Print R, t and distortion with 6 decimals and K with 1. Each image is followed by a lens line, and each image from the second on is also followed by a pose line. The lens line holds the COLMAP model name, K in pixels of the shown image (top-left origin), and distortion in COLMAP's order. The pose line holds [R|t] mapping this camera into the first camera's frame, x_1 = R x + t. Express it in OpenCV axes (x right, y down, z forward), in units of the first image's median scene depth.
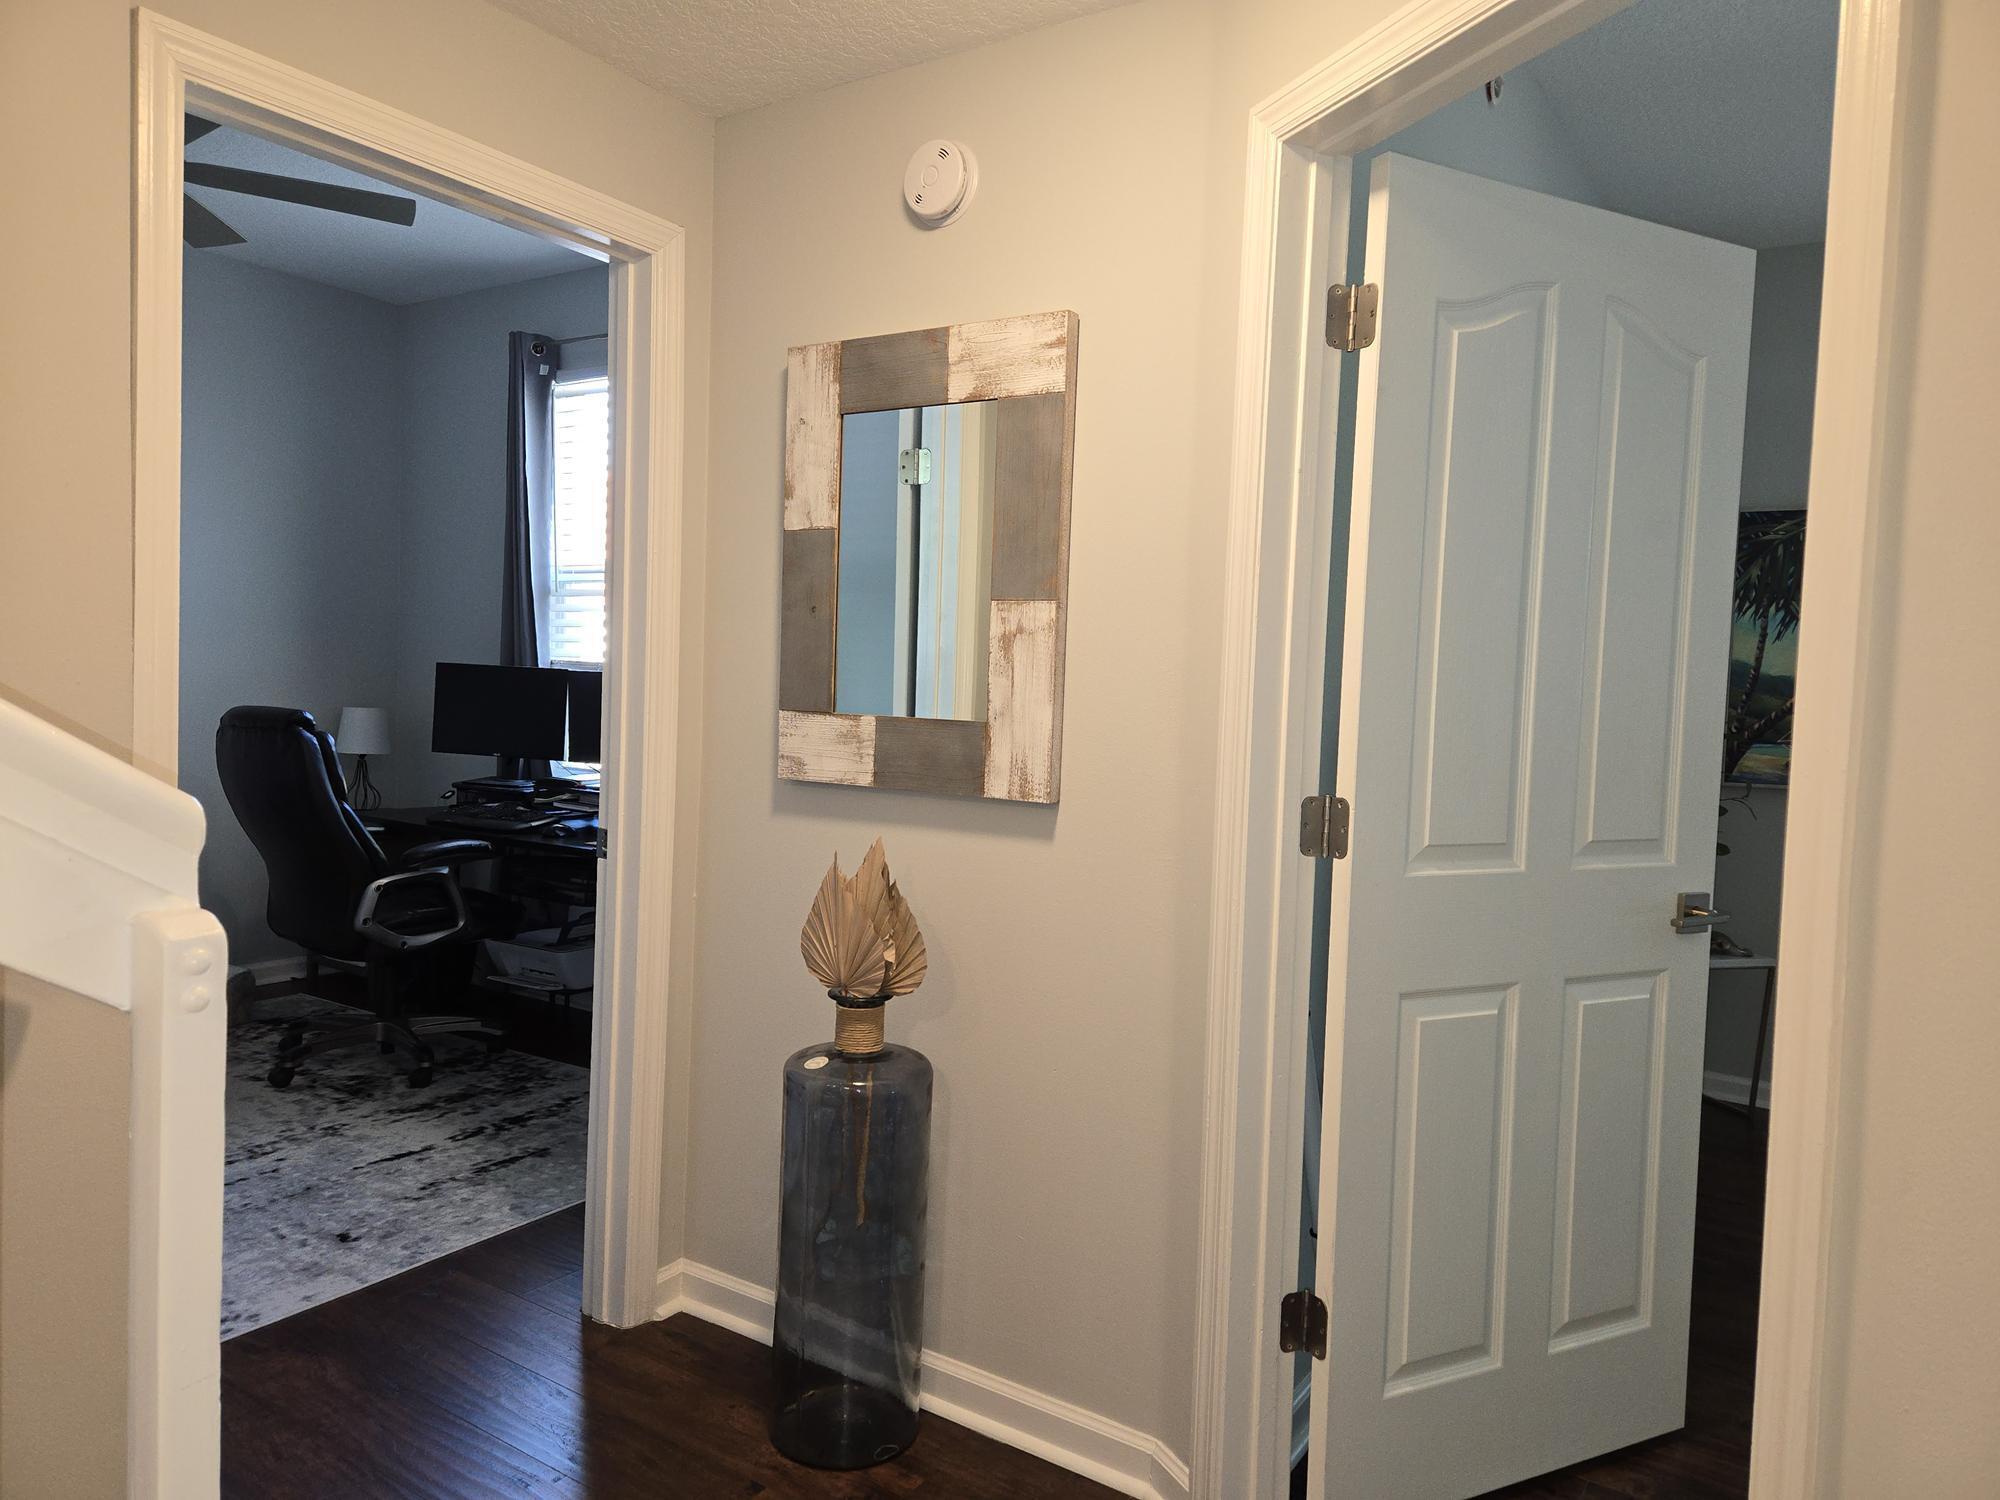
lens RADIAL K [[1337.4, 0, 1008.6], [0, 1337.4, 737.9], [0, 0, 1]] dist [0.061875, -0.044610]
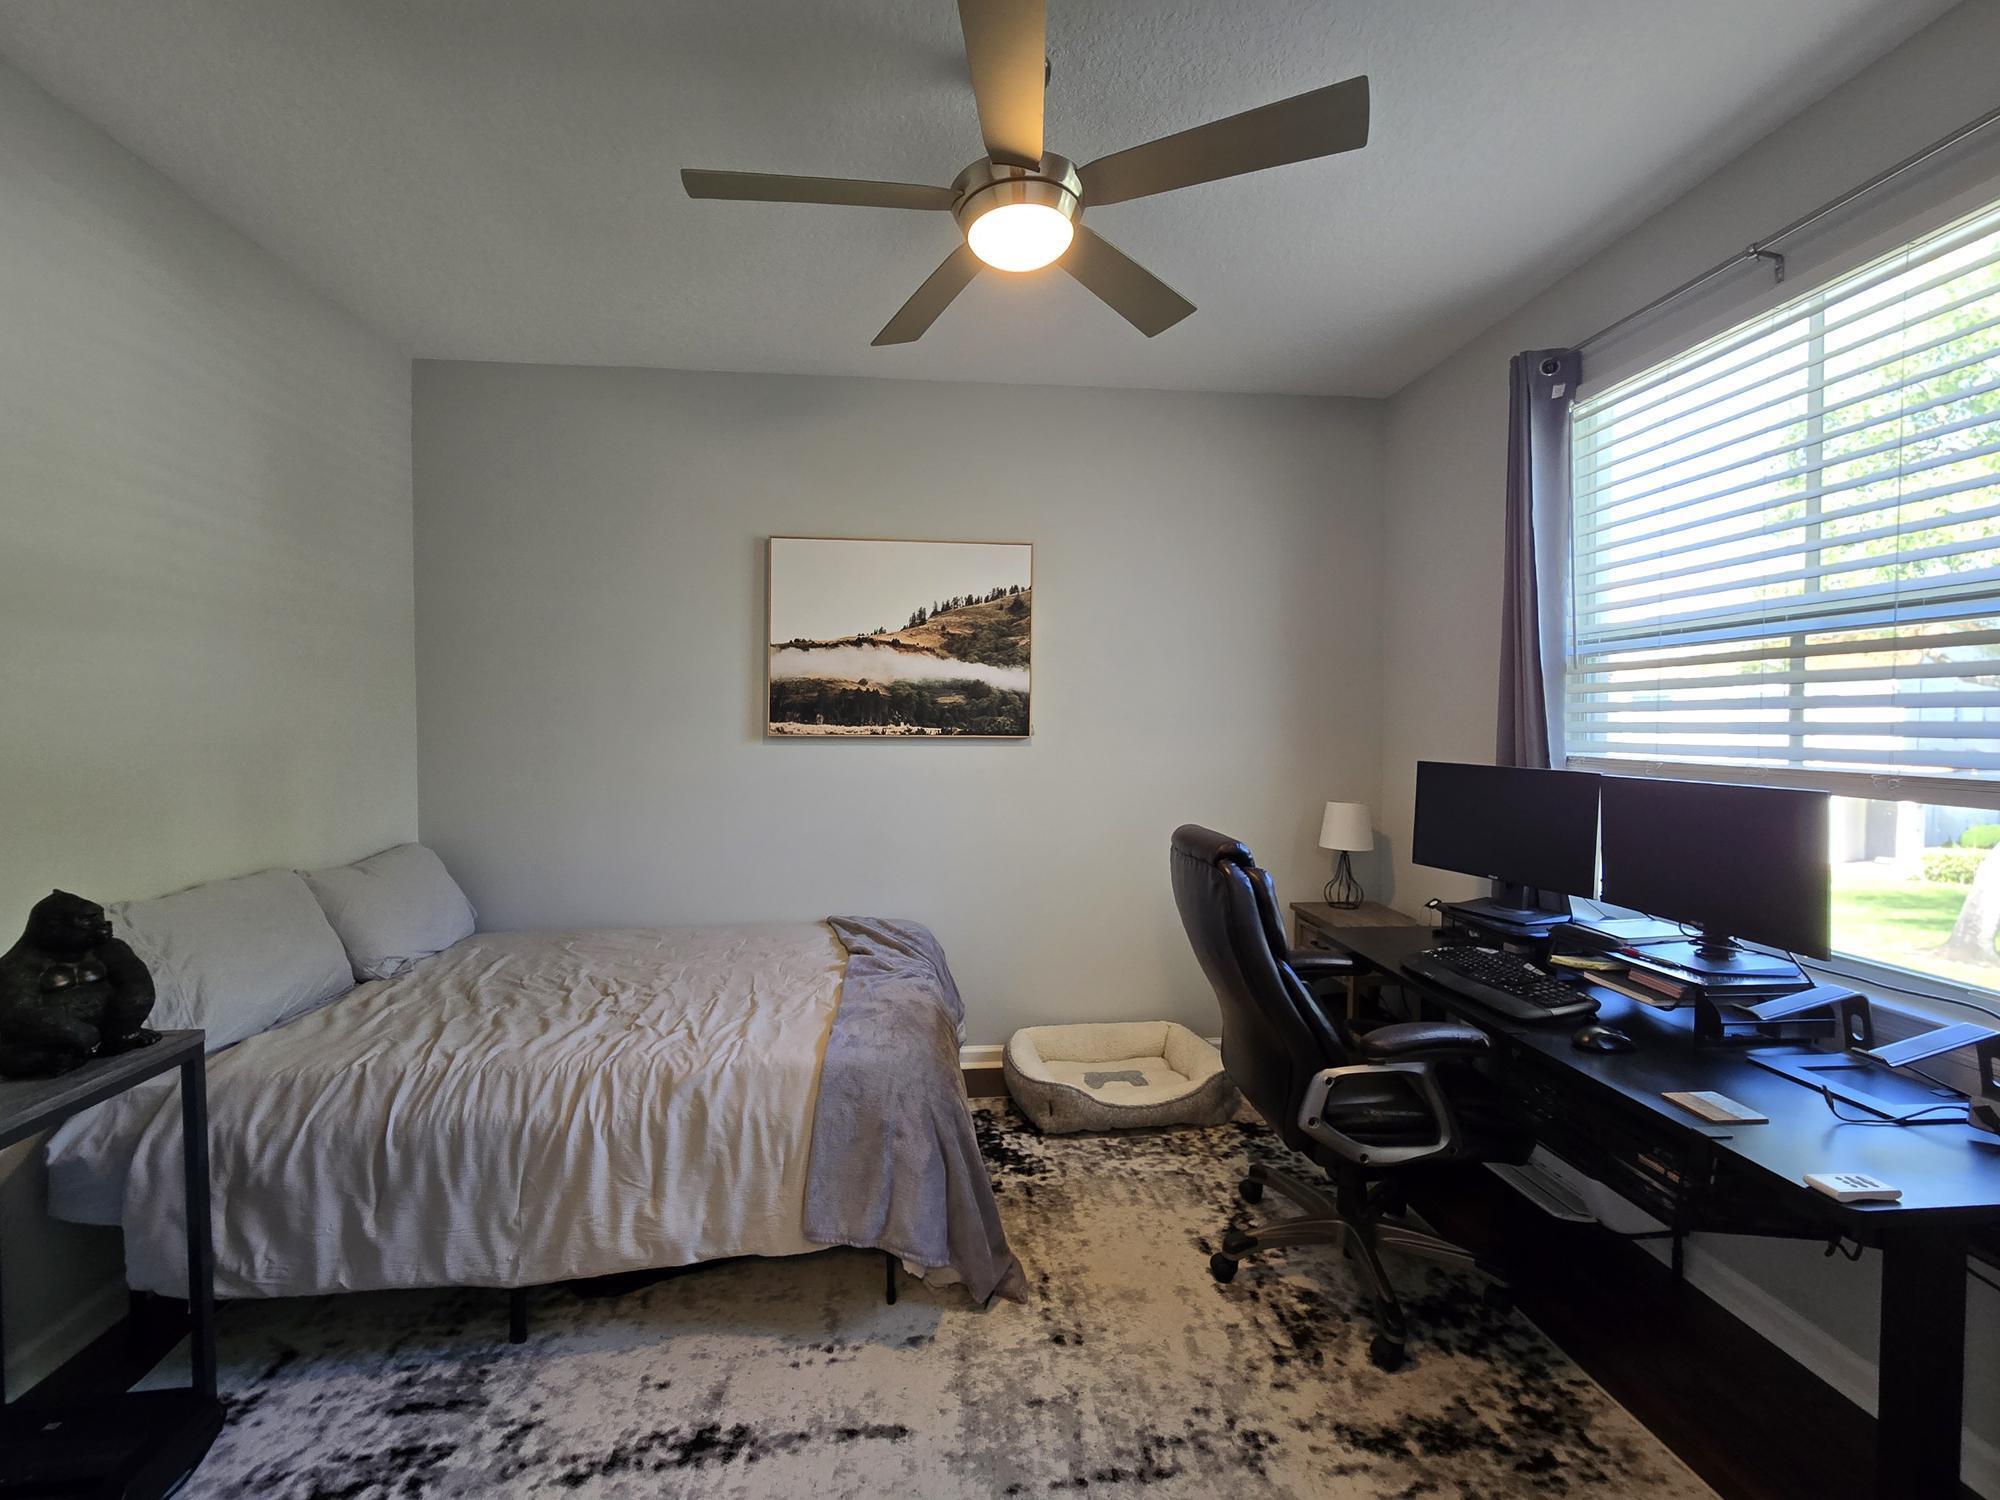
lens RADIAL K [[822.7, 0, 989.1], [0, 822.7, 759.5], [0, 0, 1]] dist [-0.000829, 0.001522]
pose [[0.621254, -0.007896, -0.783569, -0.191331], [-0.008833, 0.999815, -0.017078, -0.049133], [0.783559, 0.017531, 0.621070, 0.484507]]
